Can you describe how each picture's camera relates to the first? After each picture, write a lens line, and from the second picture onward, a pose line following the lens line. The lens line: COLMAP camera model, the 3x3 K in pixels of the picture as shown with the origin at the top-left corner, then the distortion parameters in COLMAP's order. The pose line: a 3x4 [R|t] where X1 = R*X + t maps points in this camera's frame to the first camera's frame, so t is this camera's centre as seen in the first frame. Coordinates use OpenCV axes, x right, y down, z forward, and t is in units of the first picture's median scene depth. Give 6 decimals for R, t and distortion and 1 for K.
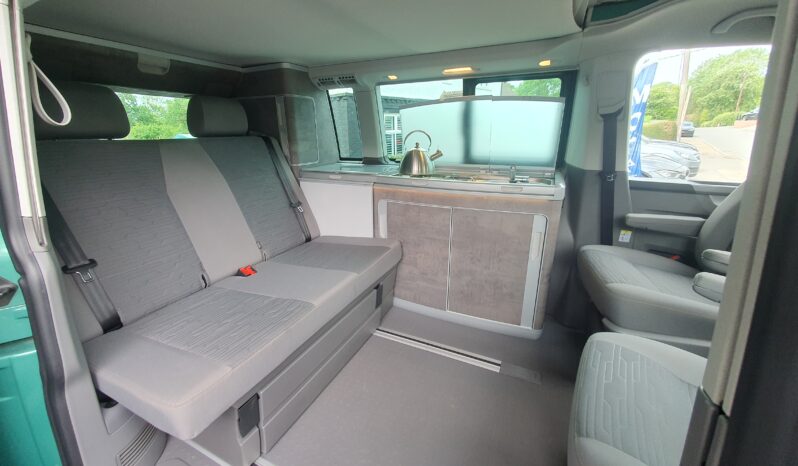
lens RADIAL K [[317.9, 0, 387.1], [0, 317.9, 231.6], [0, 0, 1]] dist [0.001260, 0.000081]
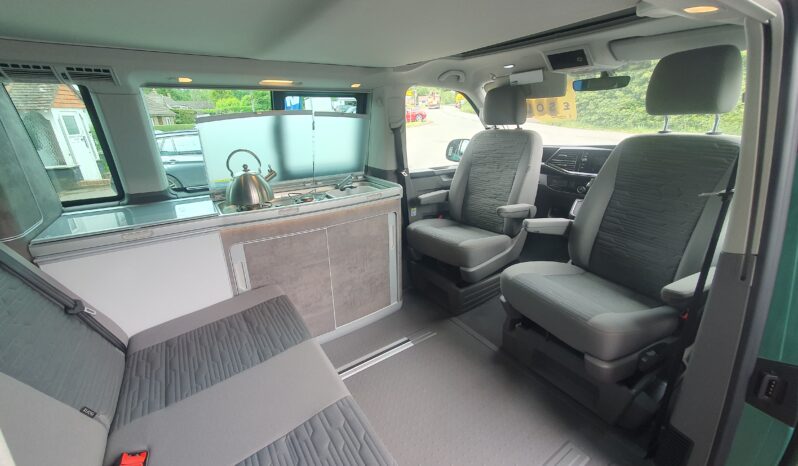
lens RADIAL K [[314.0, 0, 390.8], [0, 314.0, 229.0], [0, 0, 1]] dist [0.005485, 0.000225]
pose [[0.505057, -0.290490, 0.812732, -0.447891], [0.274409, 0.946842, 0.167898, -0.166927], [-0.818301, 0.138223, 0.557923, 0.285592]]
